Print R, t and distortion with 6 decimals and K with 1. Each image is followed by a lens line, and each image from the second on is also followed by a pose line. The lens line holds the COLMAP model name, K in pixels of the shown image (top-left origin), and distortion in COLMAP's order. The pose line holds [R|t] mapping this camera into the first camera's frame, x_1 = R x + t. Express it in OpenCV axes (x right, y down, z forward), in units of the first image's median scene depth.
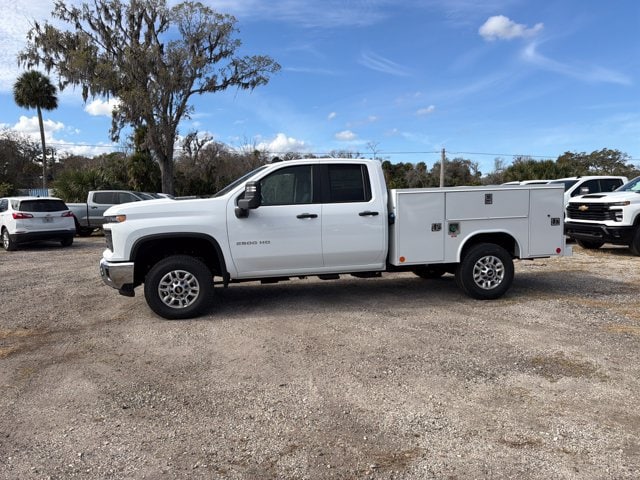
lens RADIAL K [[450.6, 0, 314.9], [0, 450.6, 250.2], [0, 0, 1]] dist [0.042818, -0.054925]
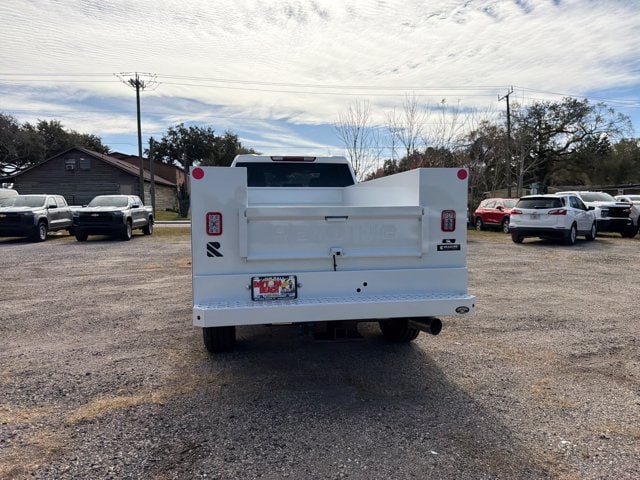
lens RADIAL K [[450.6, 0, 314.9], [0, 450.6, 250.2], [0, 0, 1]] dist [0.042818, -0.054925]
pose [[-0.029558, 0.117063, -0.992685, 0.972586], [-0.109297, 0.986785, 0.119621, -0.123792], [0.993570, 0.112033, -0.016373, 1.086763]]
